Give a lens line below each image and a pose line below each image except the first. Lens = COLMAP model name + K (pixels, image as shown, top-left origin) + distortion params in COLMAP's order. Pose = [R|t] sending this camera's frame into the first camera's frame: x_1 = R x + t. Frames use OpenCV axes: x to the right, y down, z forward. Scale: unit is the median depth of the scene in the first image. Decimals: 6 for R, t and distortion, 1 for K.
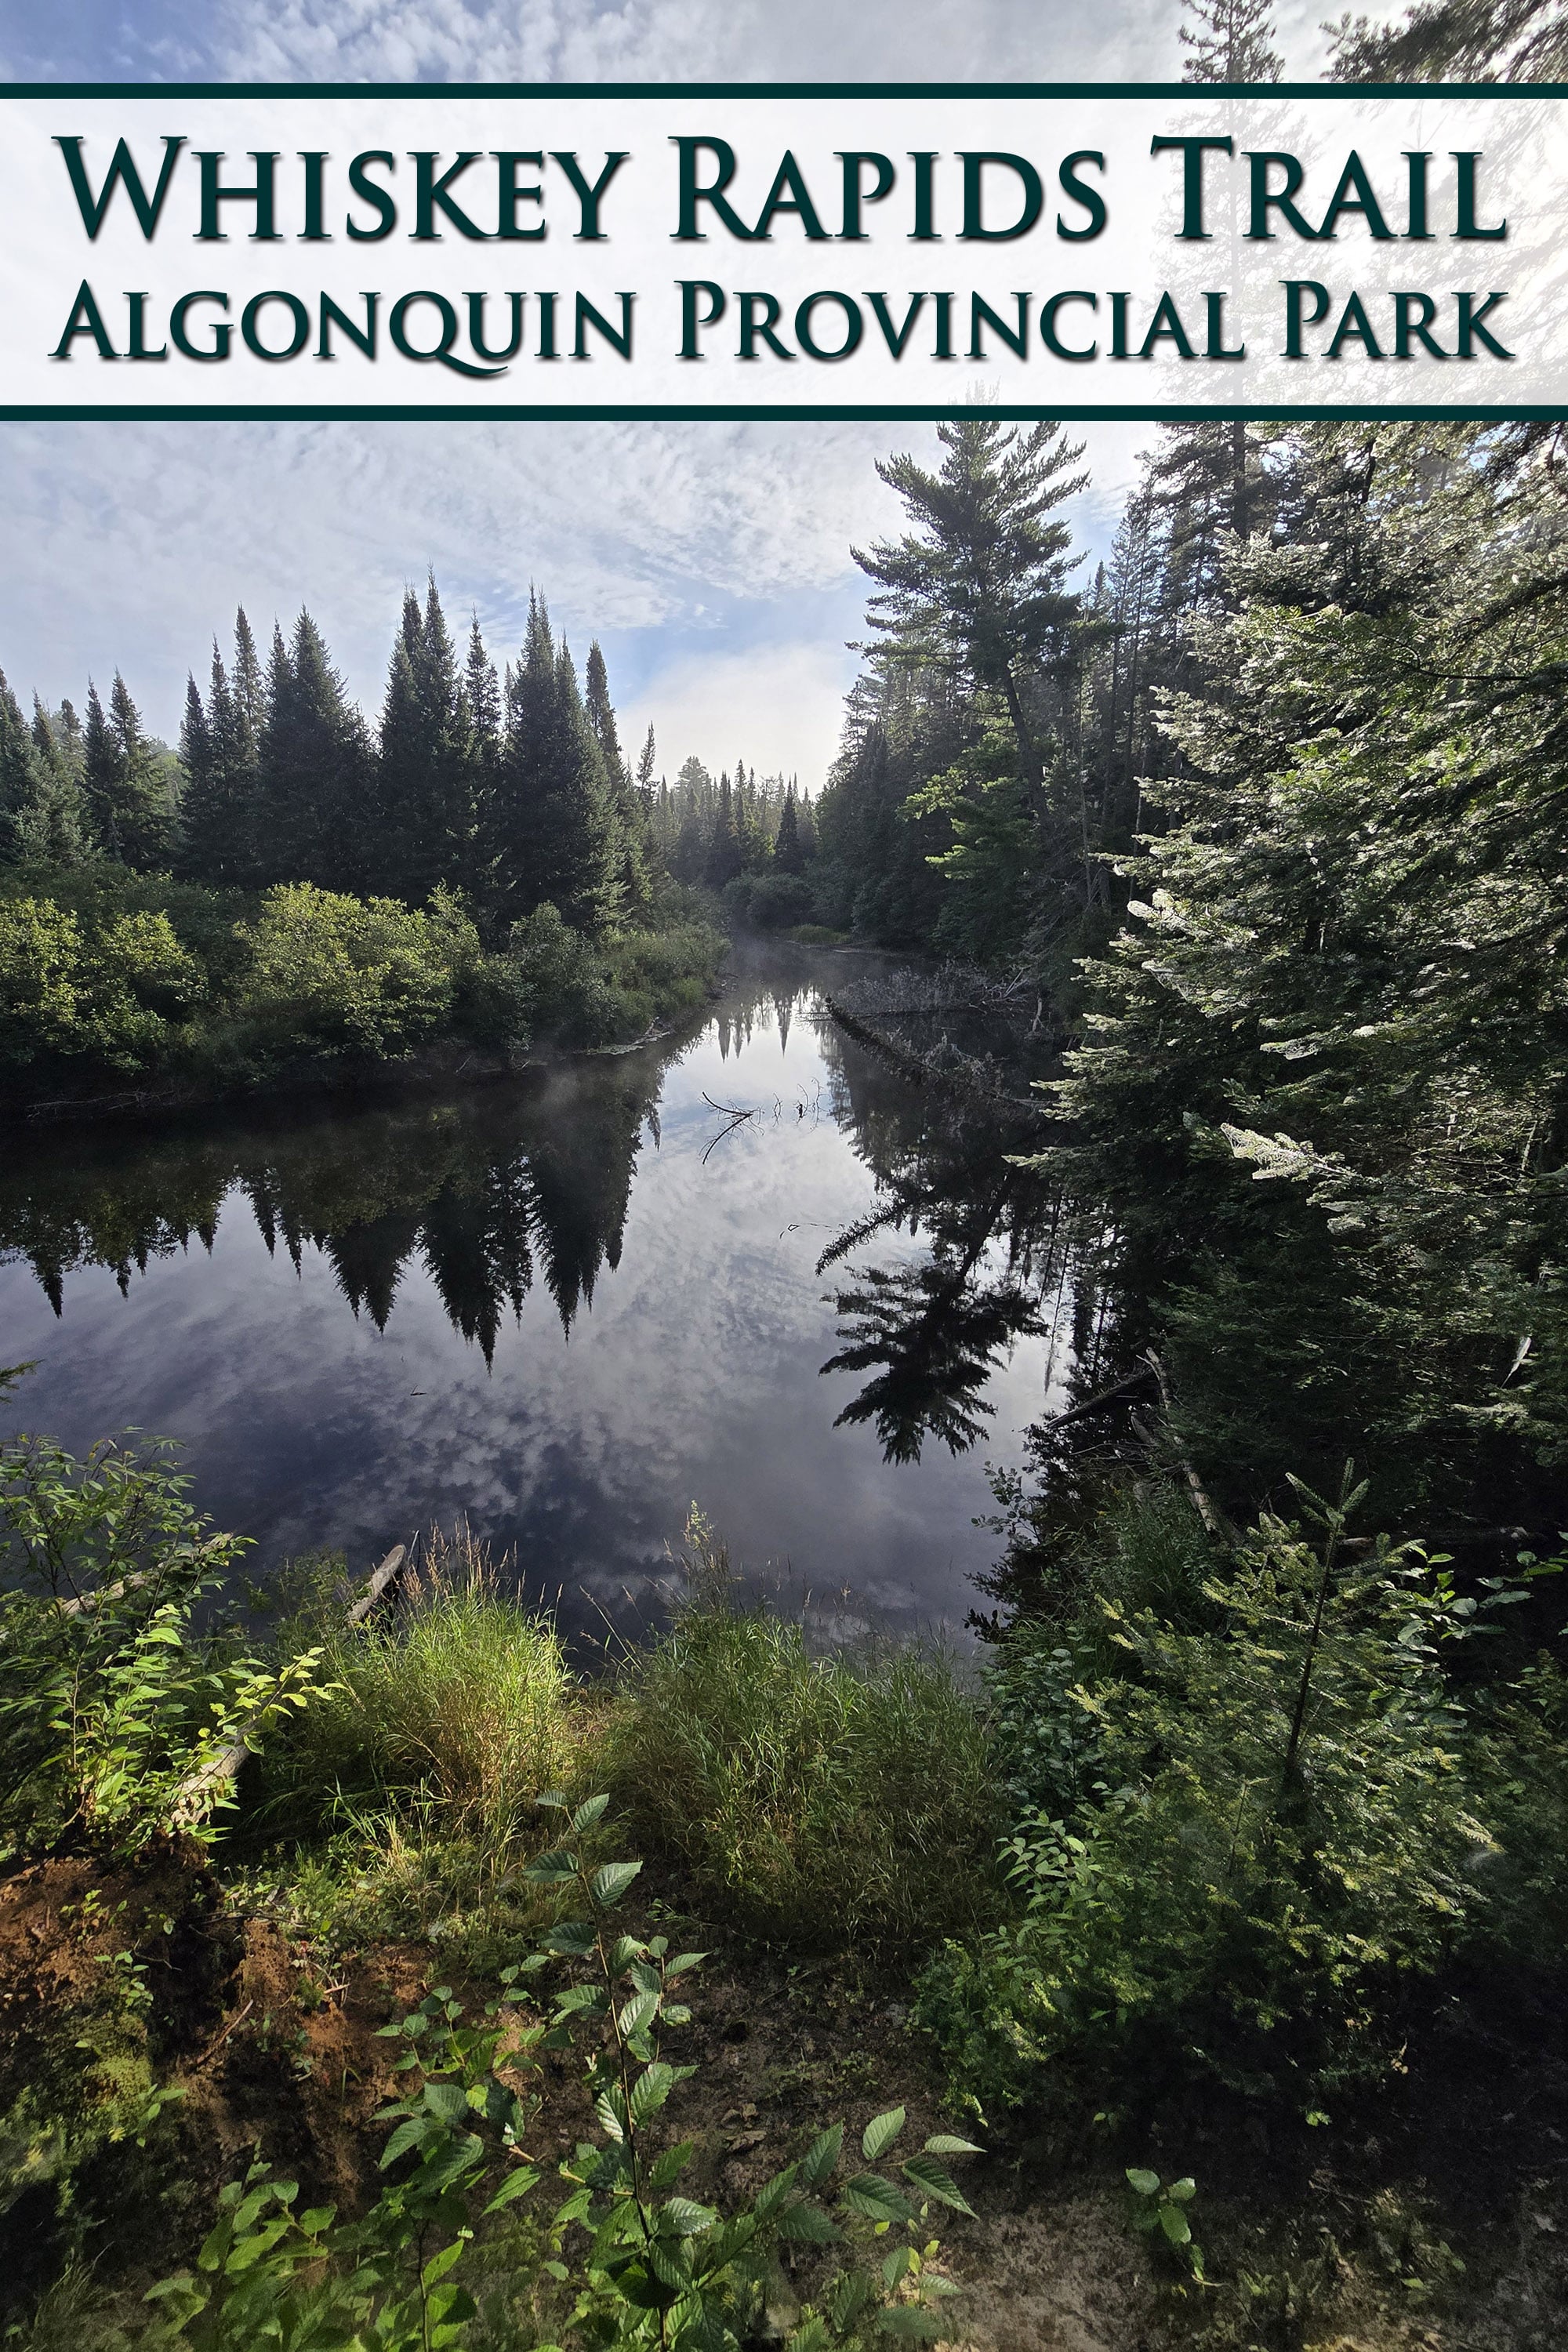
lens RADIAL K [[907.1, 0, 783.7], [0, 907.1, 1121.6], [0, 0, 1]] dist [0.000303, -0.000203]
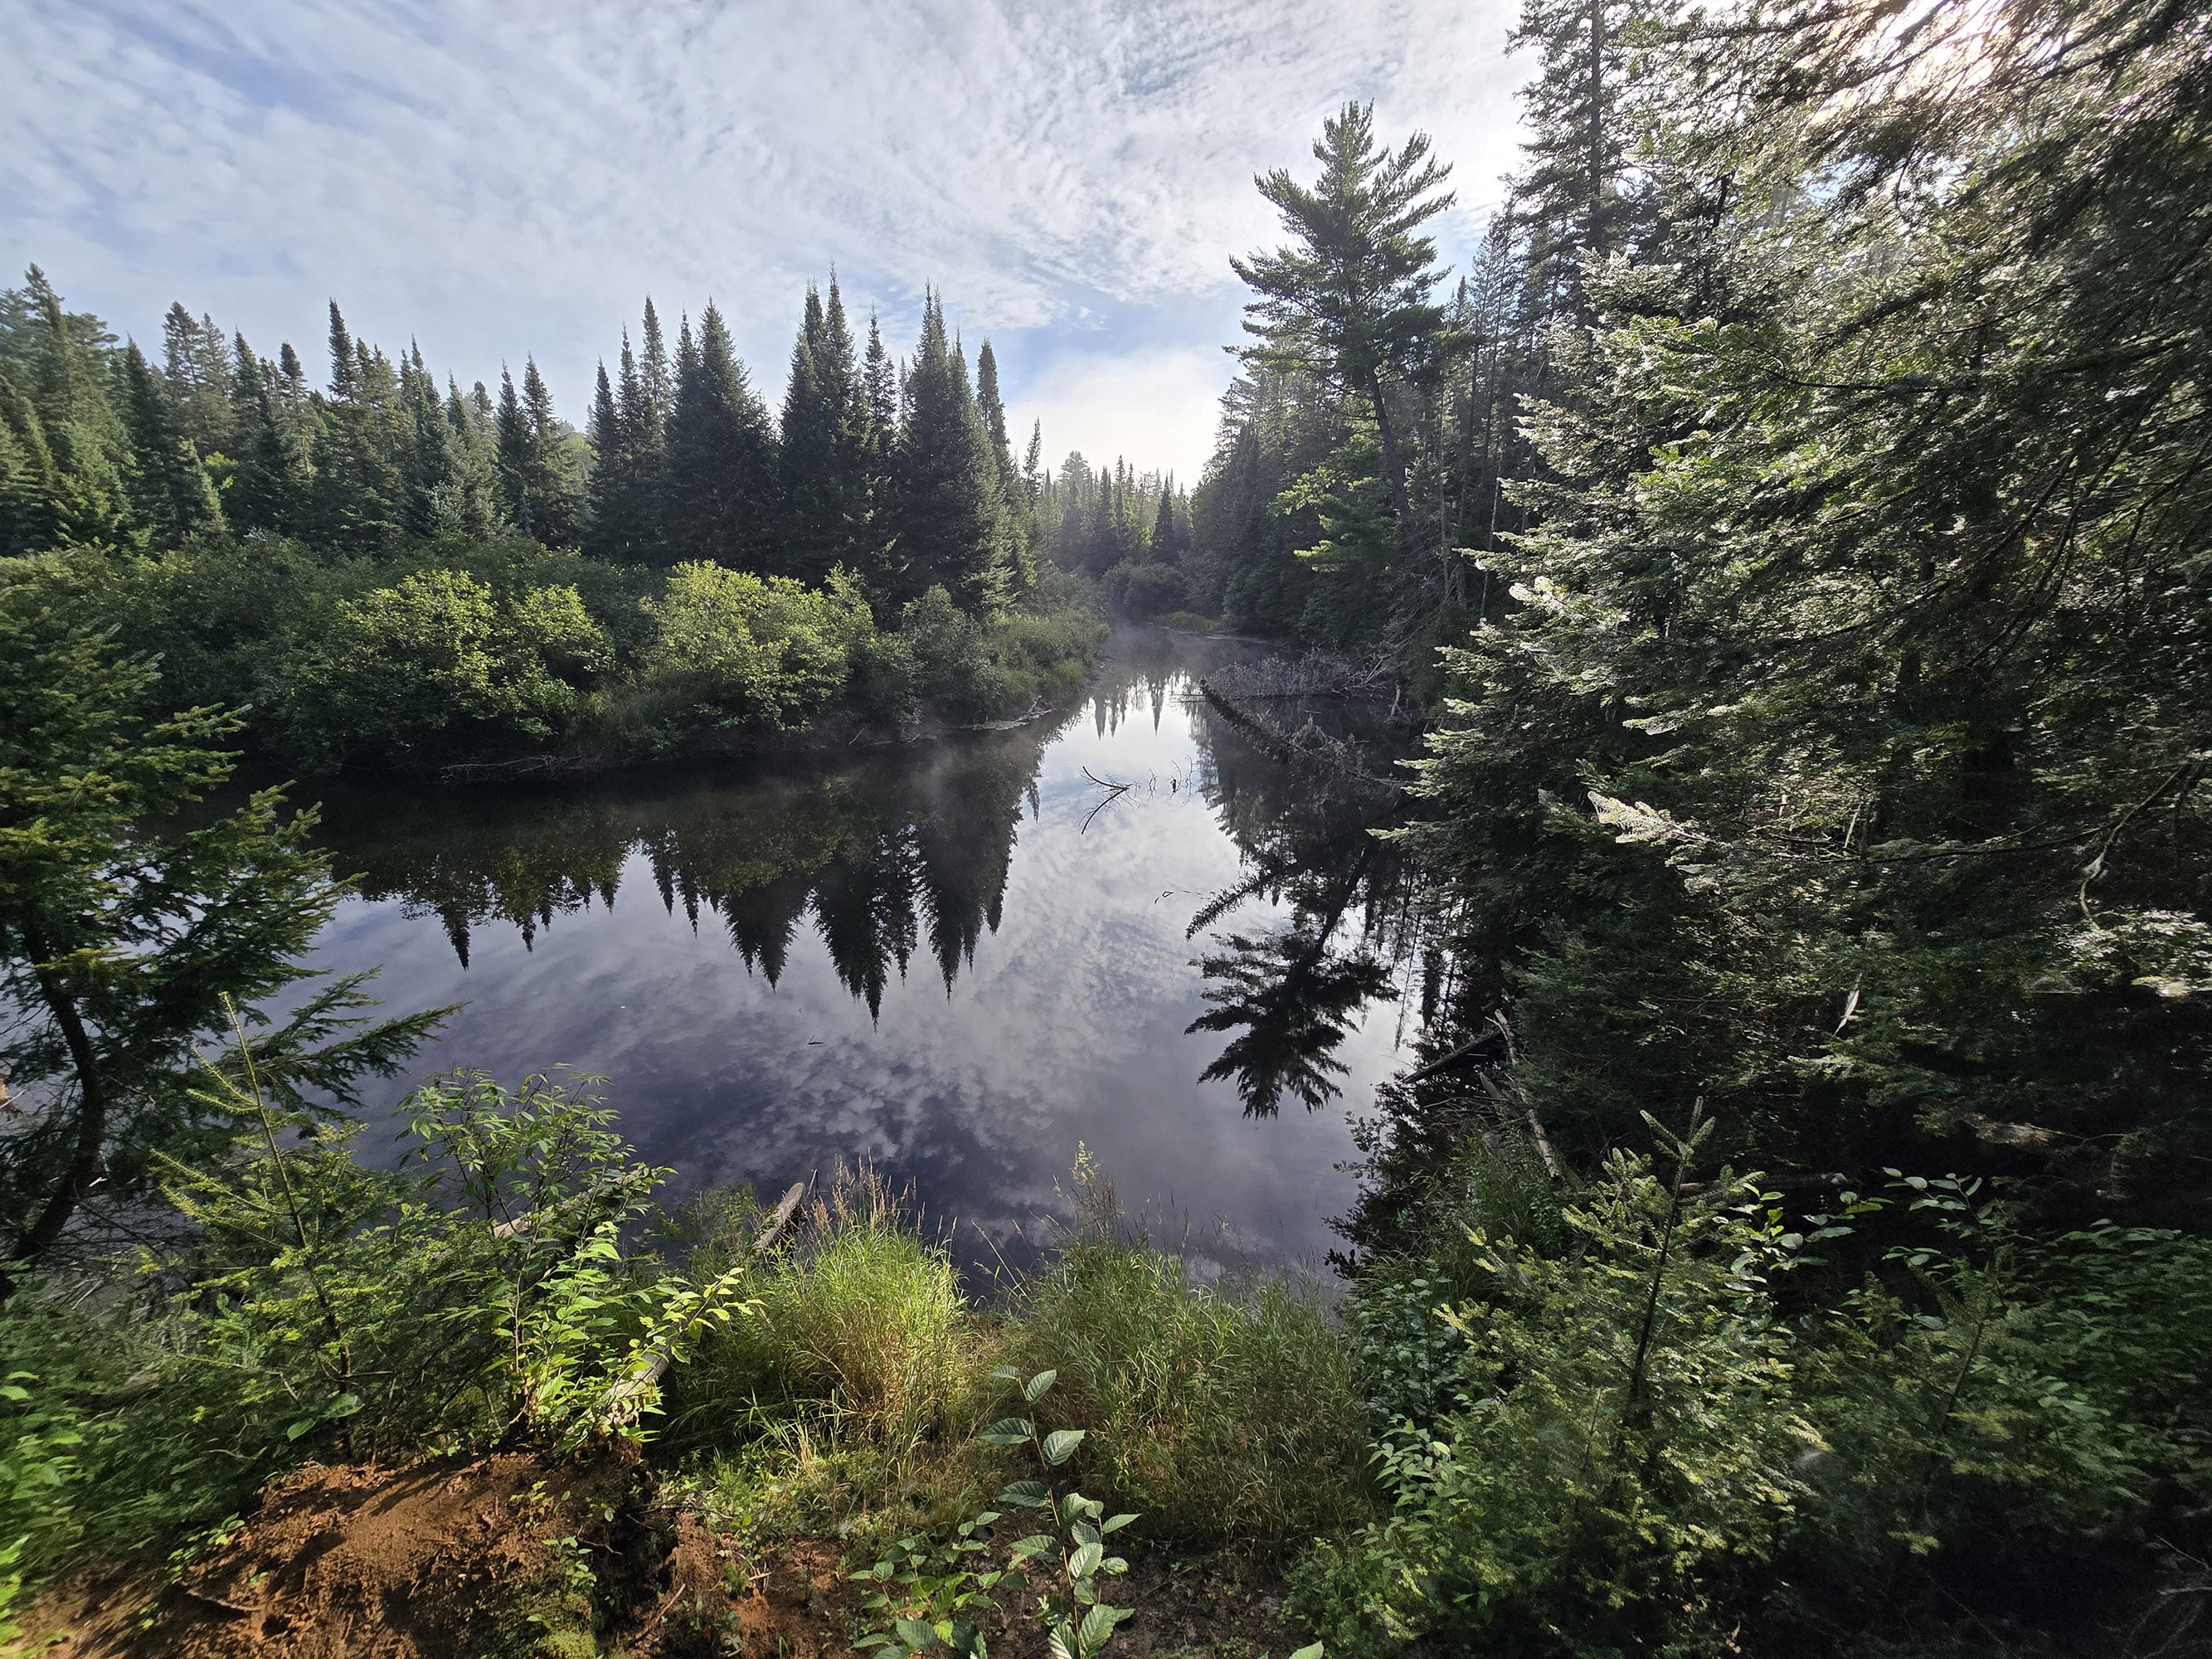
lens RADIAL K [[885.2, 0, 1106.0], [0, 885.2, 829.5], [0, 0, 1]] dist [-0.000101, 0.000586]
pose [[0.999728, 0.017883, 0.014991, -0.084687], [-0.017990, 0.999813, 0.007033, 0.037370], [-0.014862, -0.007301, 0.999863, -0.043959]]
